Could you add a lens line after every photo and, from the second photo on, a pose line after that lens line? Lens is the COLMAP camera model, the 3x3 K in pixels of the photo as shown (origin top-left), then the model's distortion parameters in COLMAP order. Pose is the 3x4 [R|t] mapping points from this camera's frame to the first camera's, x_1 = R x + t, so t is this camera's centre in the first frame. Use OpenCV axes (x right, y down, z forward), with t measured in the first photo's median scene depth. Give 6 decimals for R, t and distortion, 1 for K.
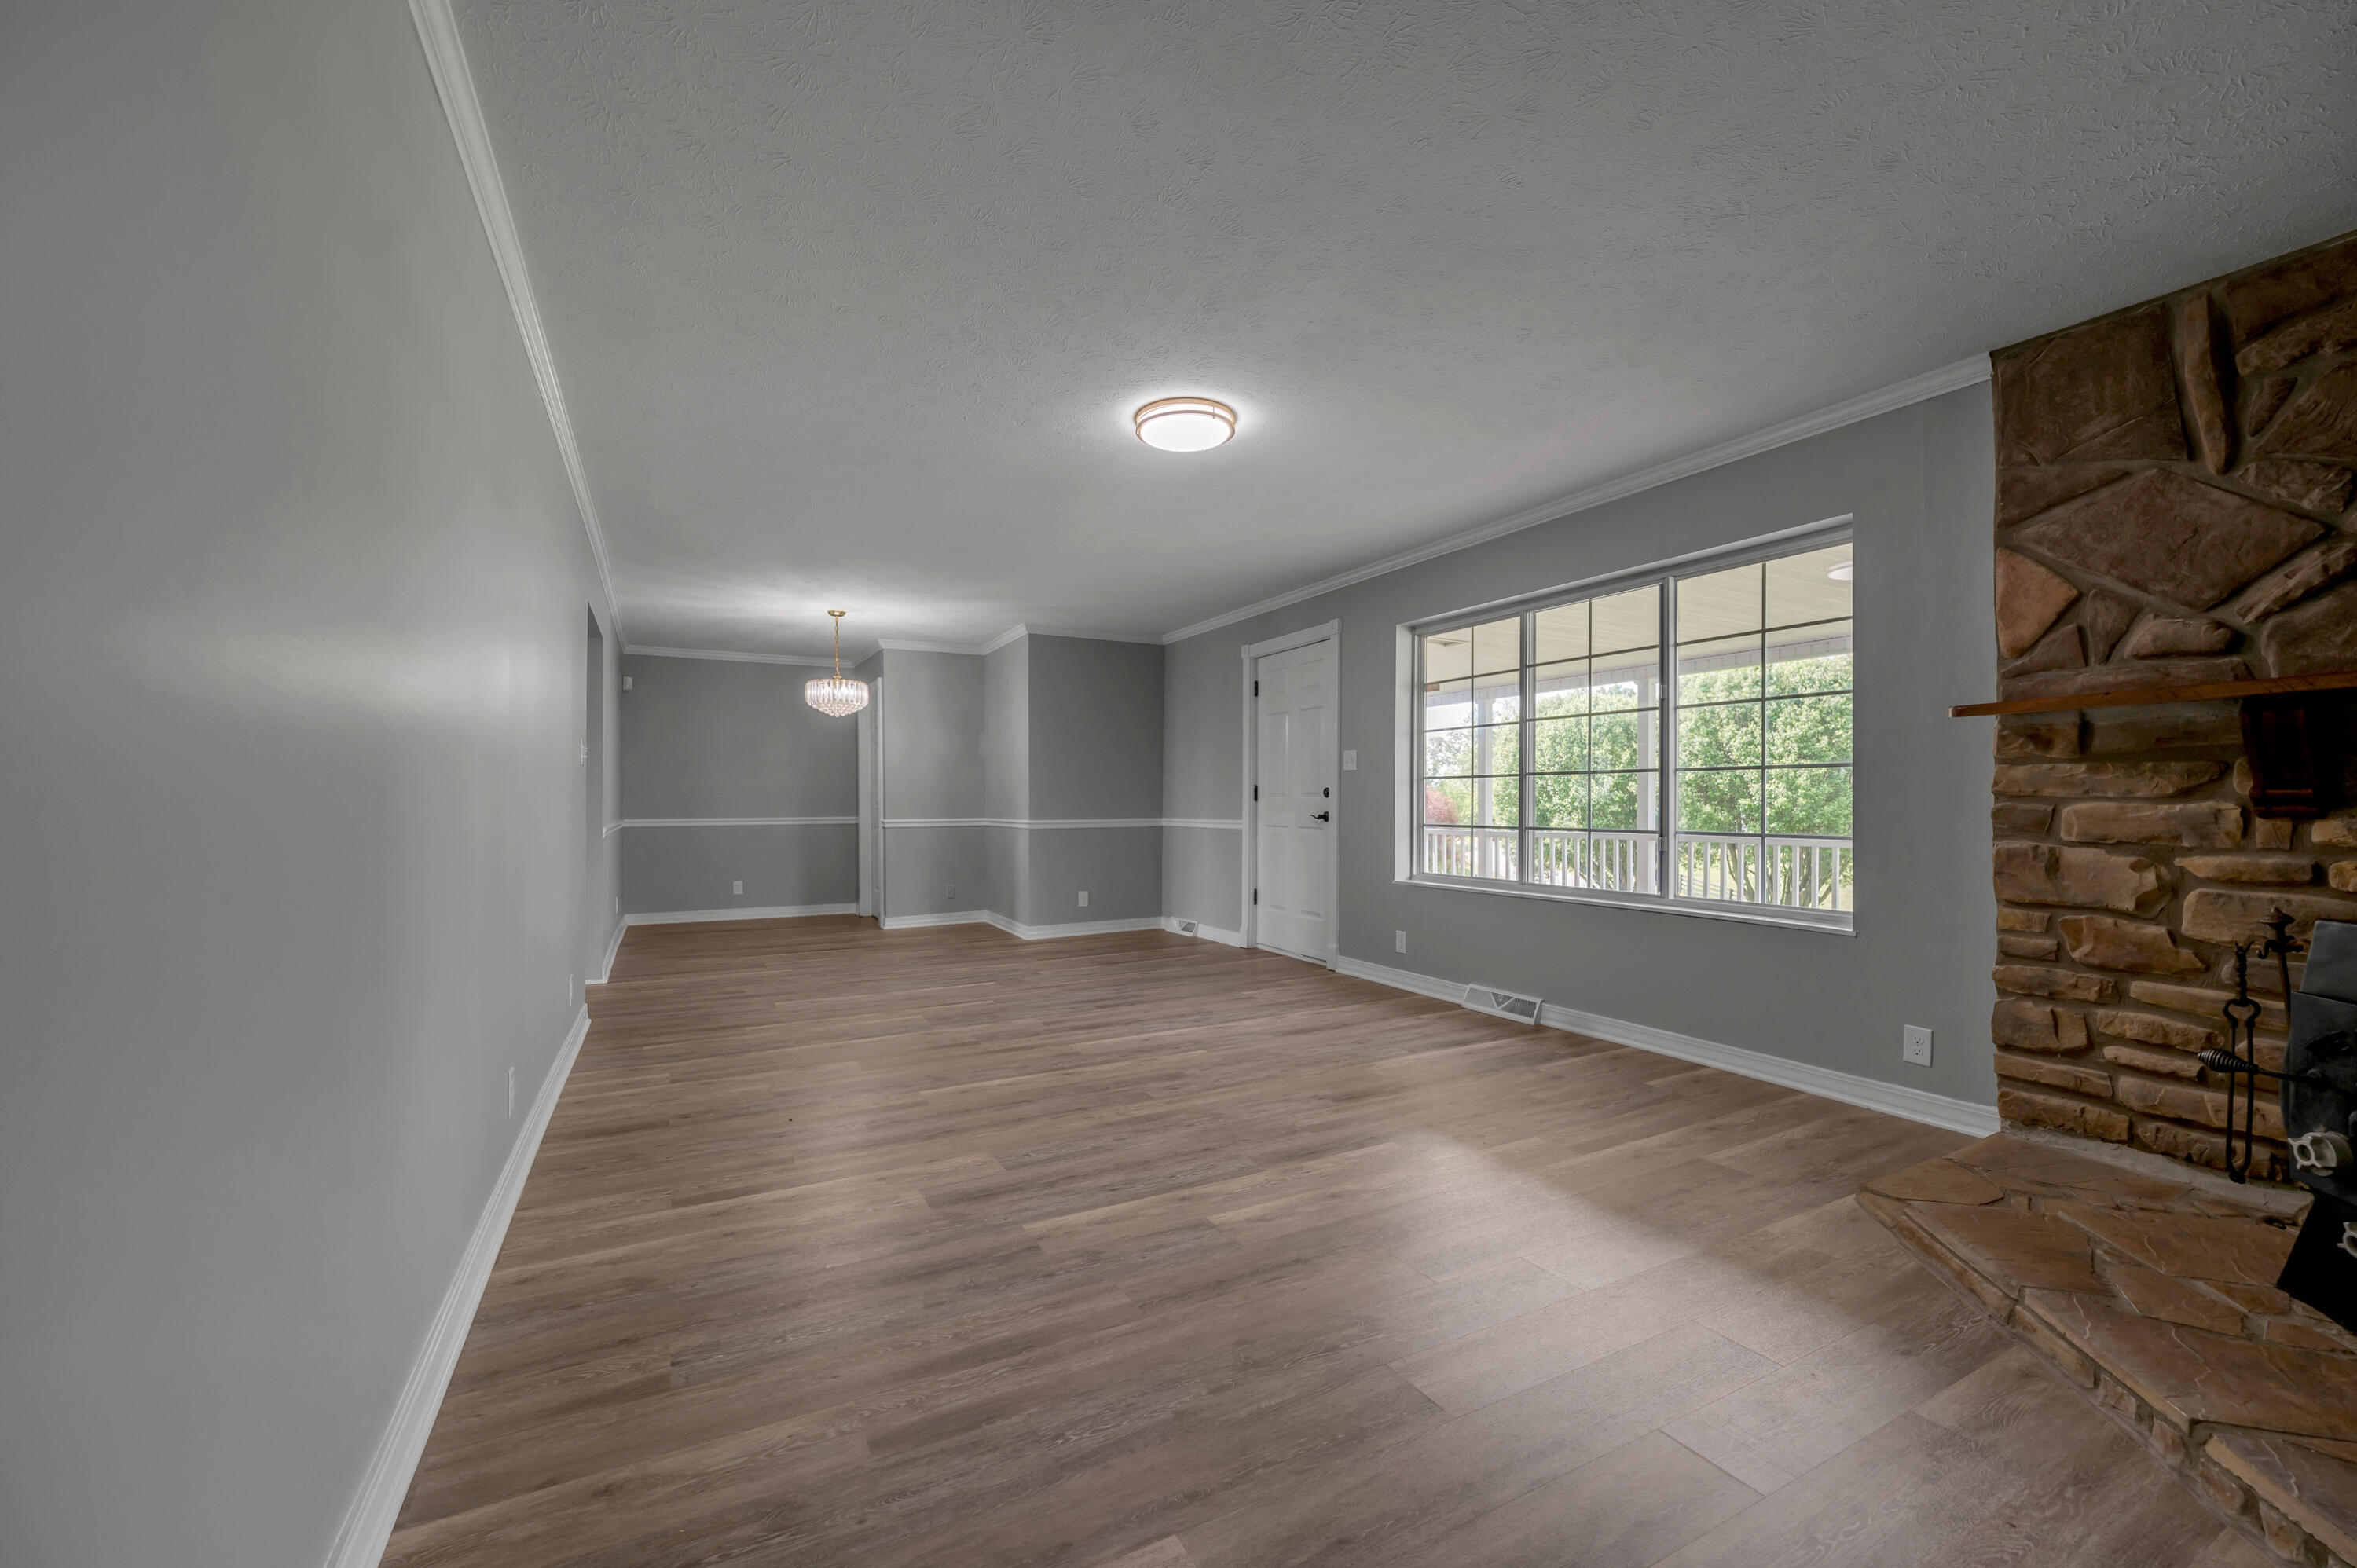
lens RADIAL K [[941.0, 0, 1176.0], [0, 941.0, 809.2], [0, 0, 1]] dist [-0.002730, -0.000078]
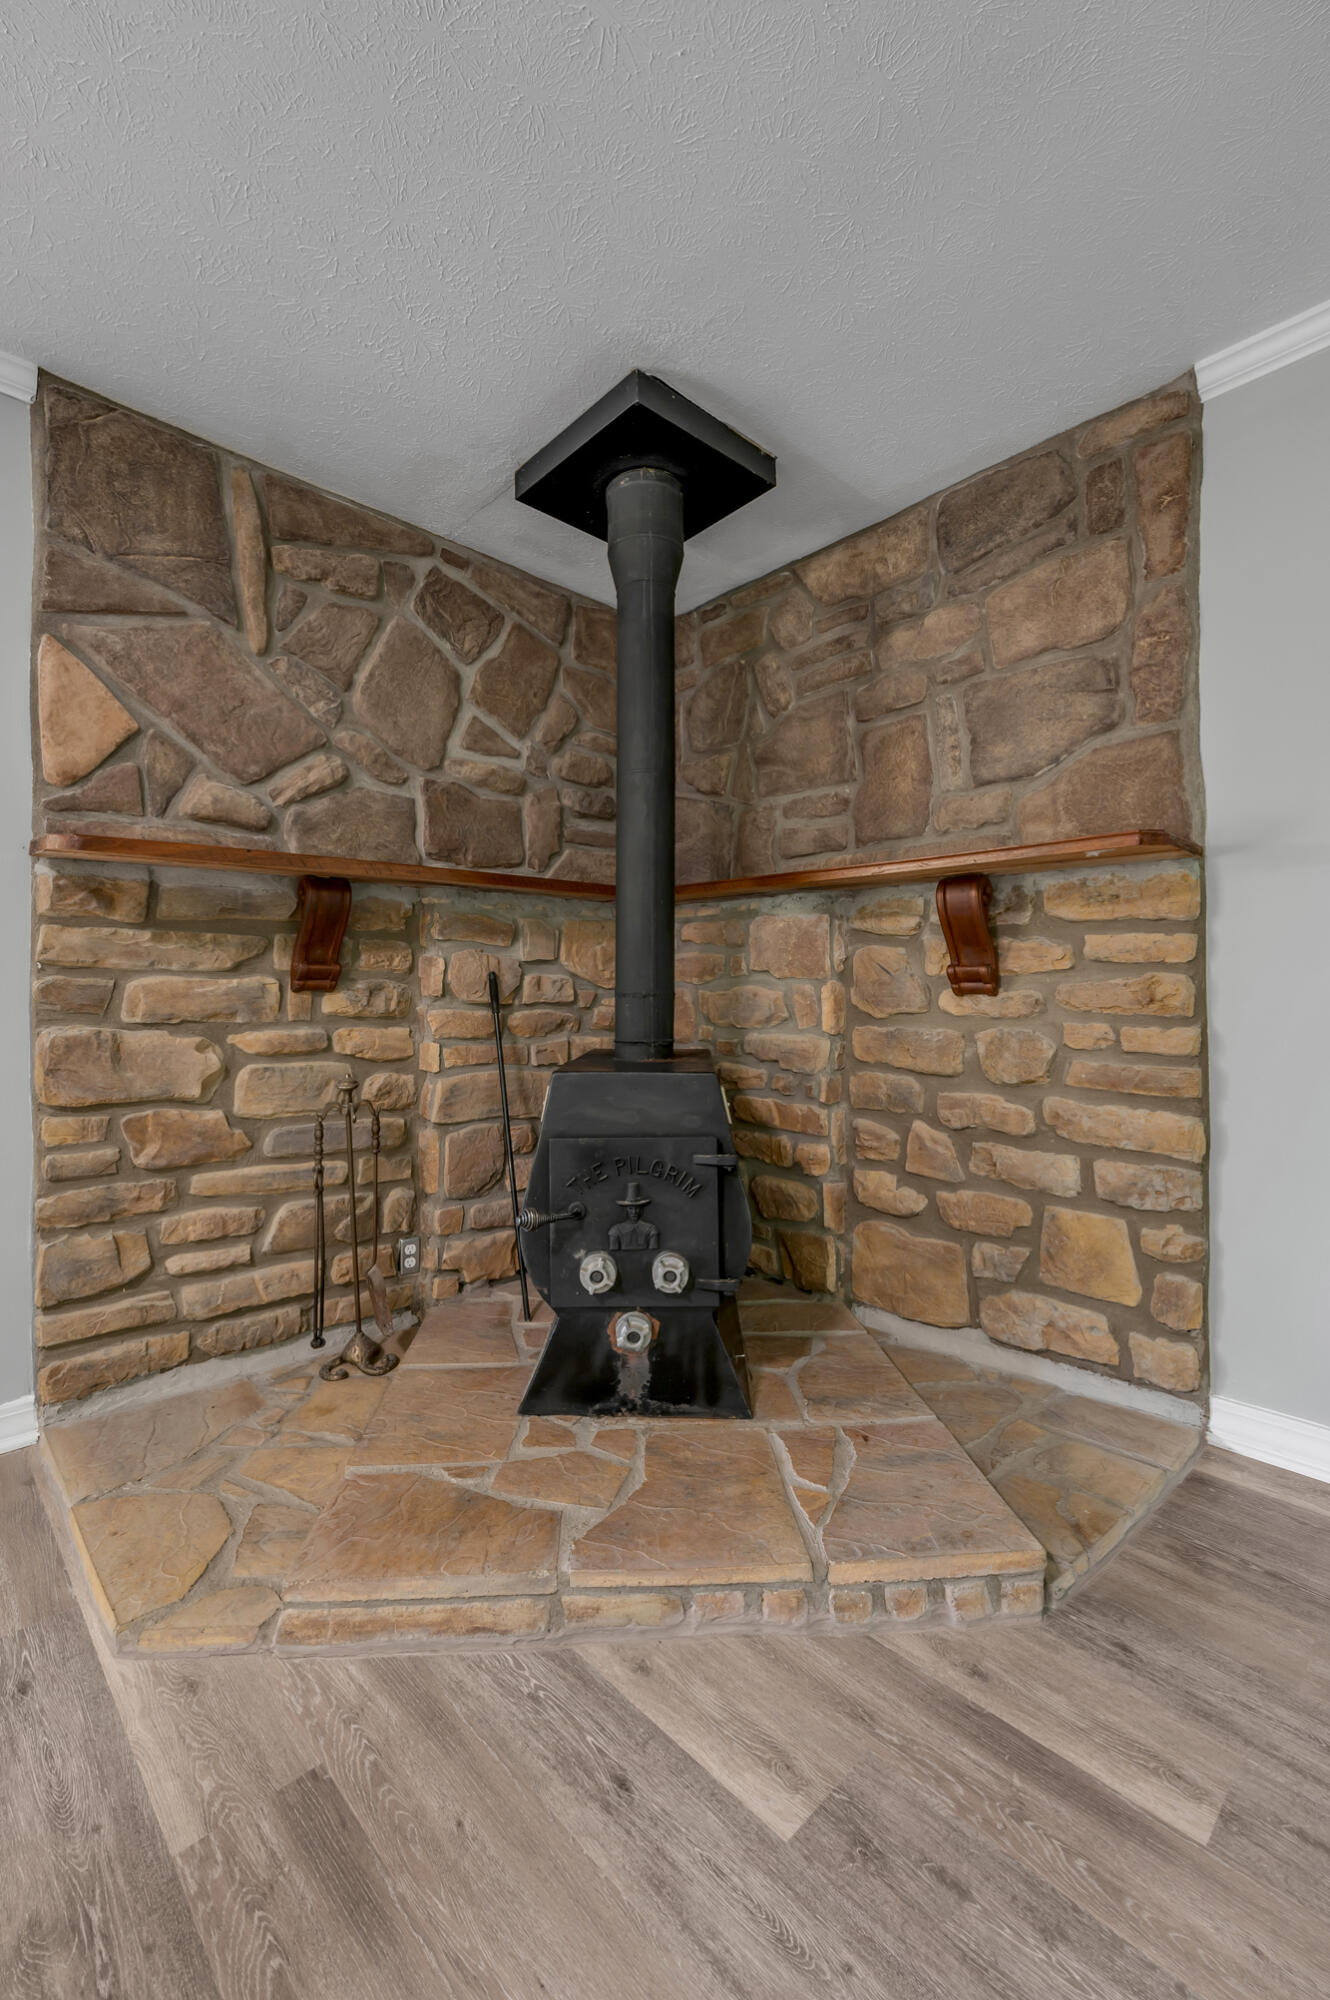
lens RADIAL K [[837.3, 0, 656.2], [0, 837.3, 971.8], [0, 0, 1]] dist [0.000006, 0.000049]
pose [[-0.260501, 0.026520, 0.965109, 0.124100], [0.014194, 0.999620, -0.023637, 0.013163], [-0.965369, 0.007541, -0.260778, 0.758188]]
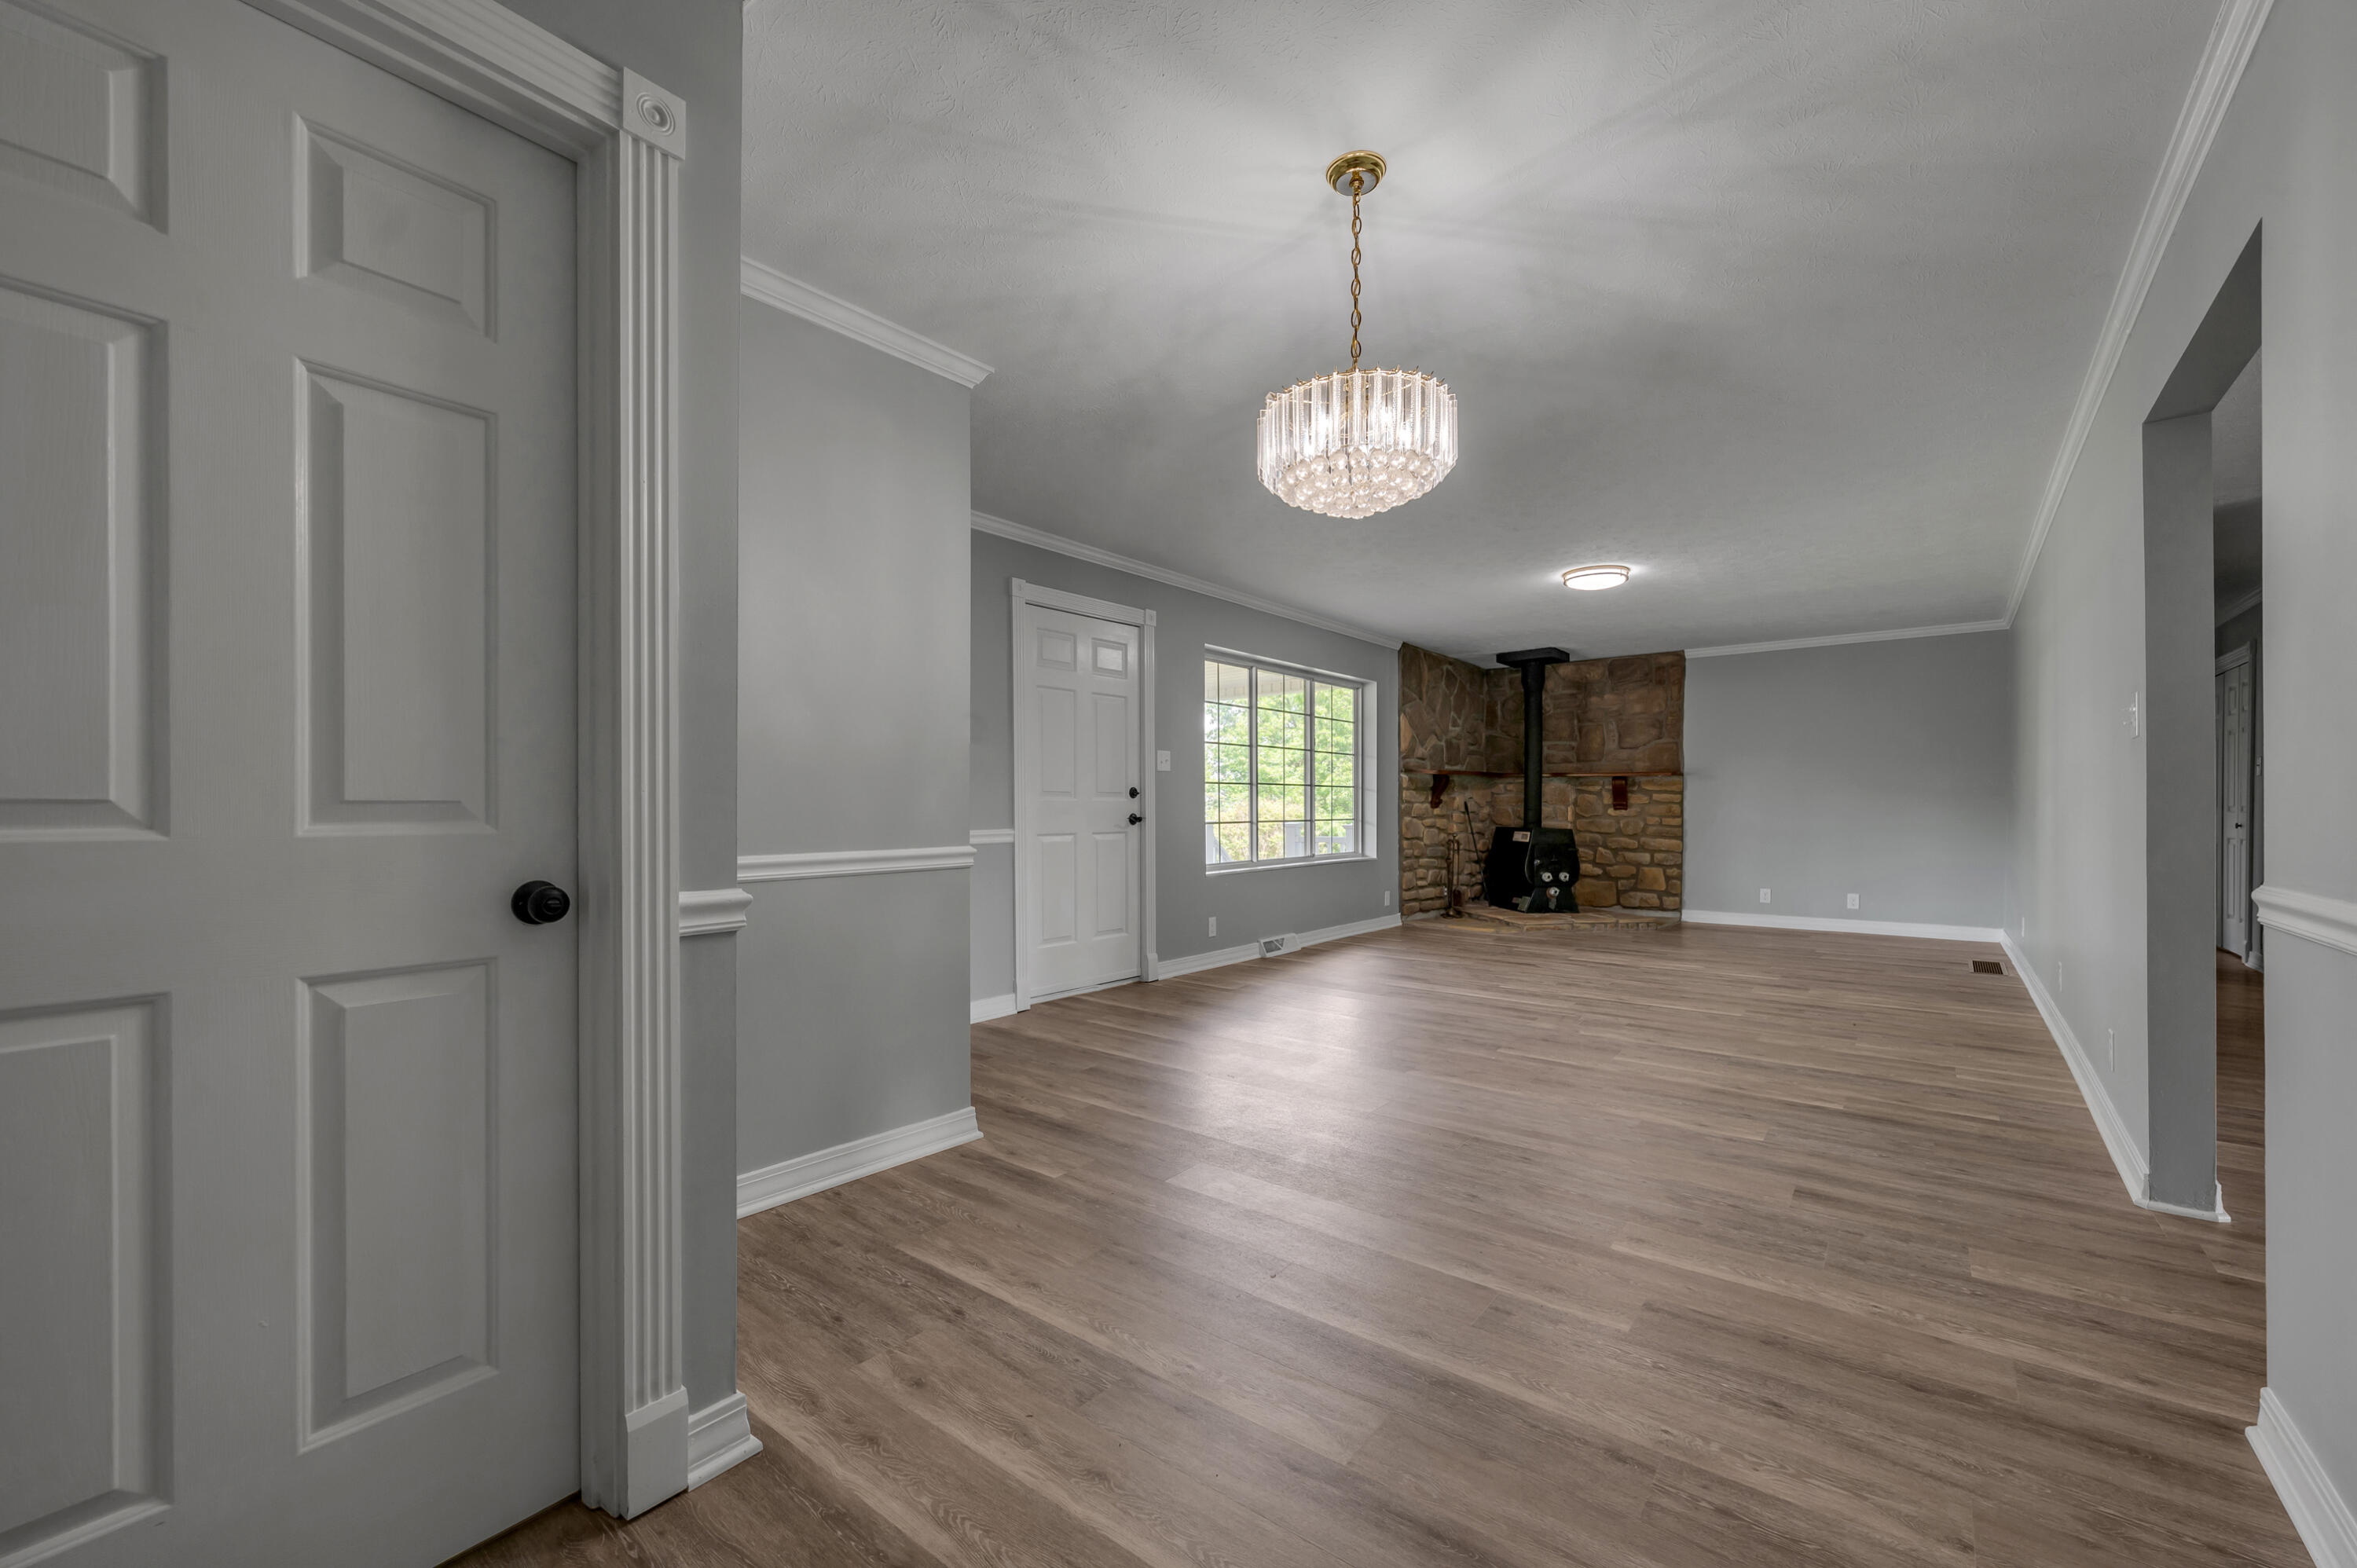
lens RADIAL K [[941.0, 0, 1176.0], [0, 941.0, 809.2], [0, 0, 1]] dist [-0.002730, -0.000078]
pose [[-0.392507, -0.002156, 0.919747, -1.540637], [0.008945, 0.999941, 0.006161, -0.015131], [-0.919706, 0.010645, -0.392464, 2.919672]]
